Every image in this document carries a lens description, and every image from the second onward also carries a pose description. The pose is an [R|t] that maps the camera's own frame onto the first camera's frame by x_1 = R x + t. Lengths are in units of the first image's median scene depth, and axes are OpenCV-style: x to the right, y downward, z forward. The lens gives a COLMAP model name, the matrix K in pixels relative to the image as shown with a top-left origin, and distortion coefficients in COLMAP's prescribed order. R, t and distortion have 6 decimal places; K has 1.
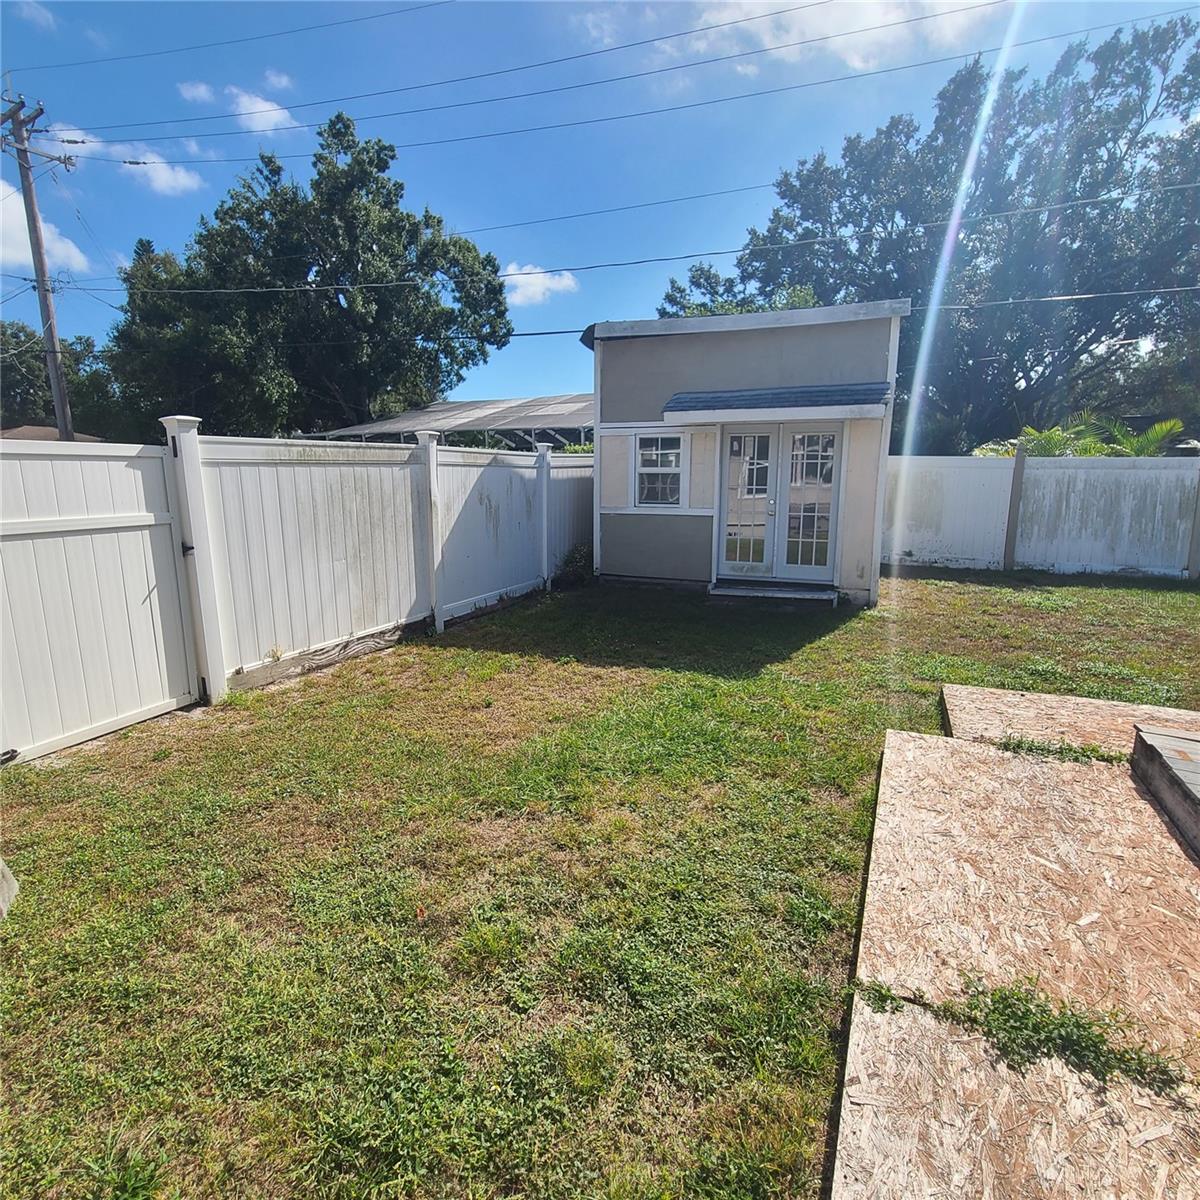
lens RADIAL K [[655.7, 0, 602.2], [0, 655.7, 600.1], [0, 0, 1]] dist [-0.002508, -0.000225]
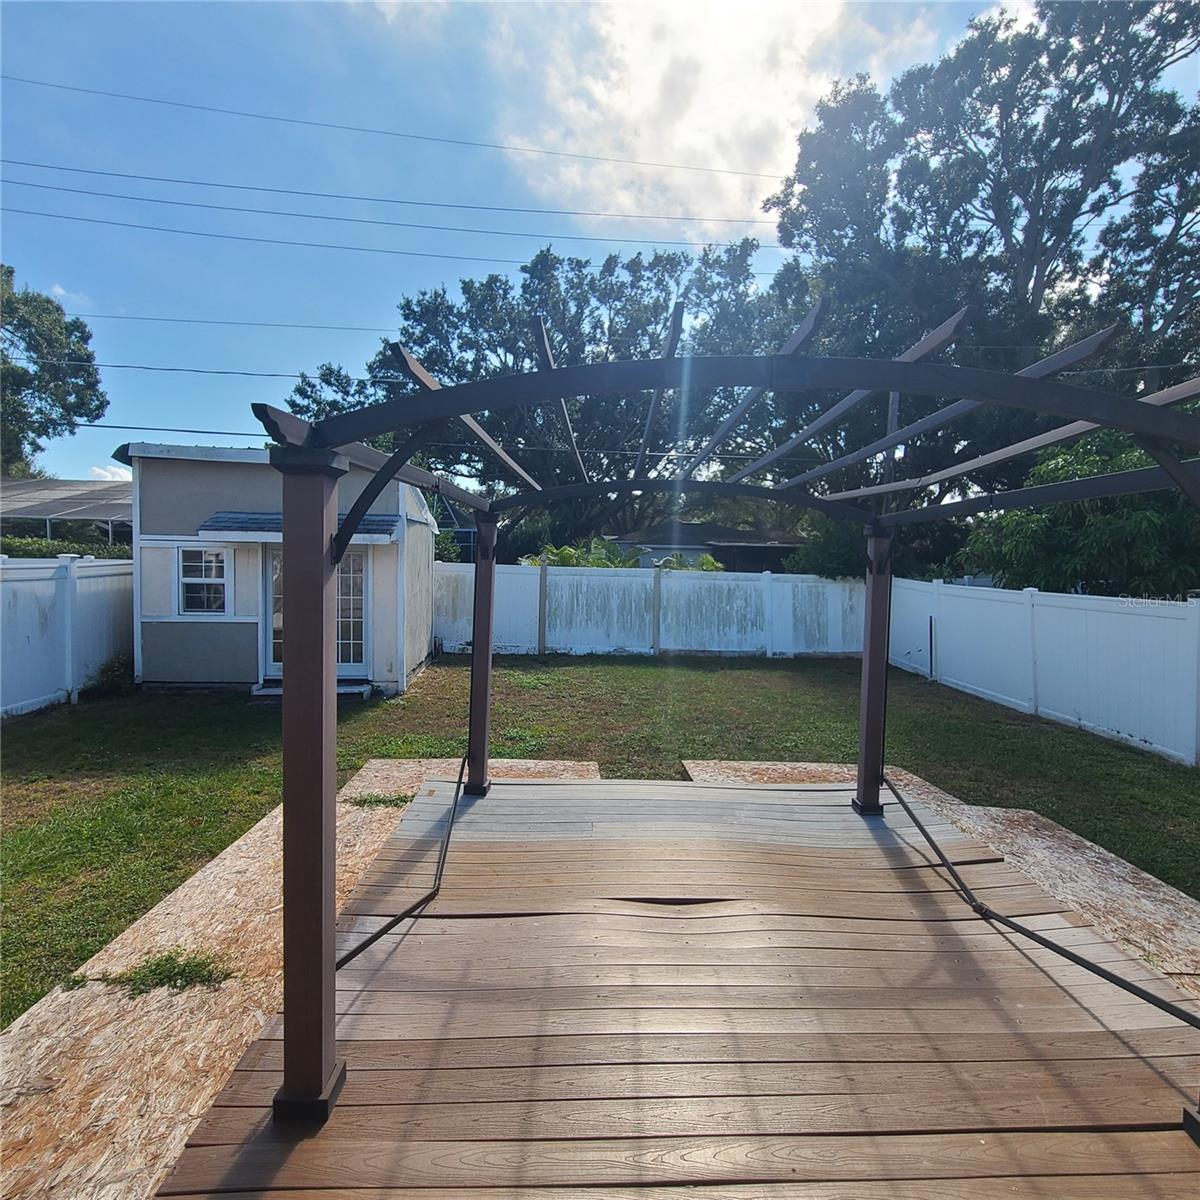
lens RADIAL K [[655.7, 0, 598.3], [0, 655.7, 597.3], [0, 0, 1]] dist [-0.002508, -0.000225]
pose [[0.890972, -0.012036, 0.453899, 0.073479], [0.068013, 0.991908, -0.107203, -0.005713], [-0.448936, 0.126386, 0.884581, -0.095071]]
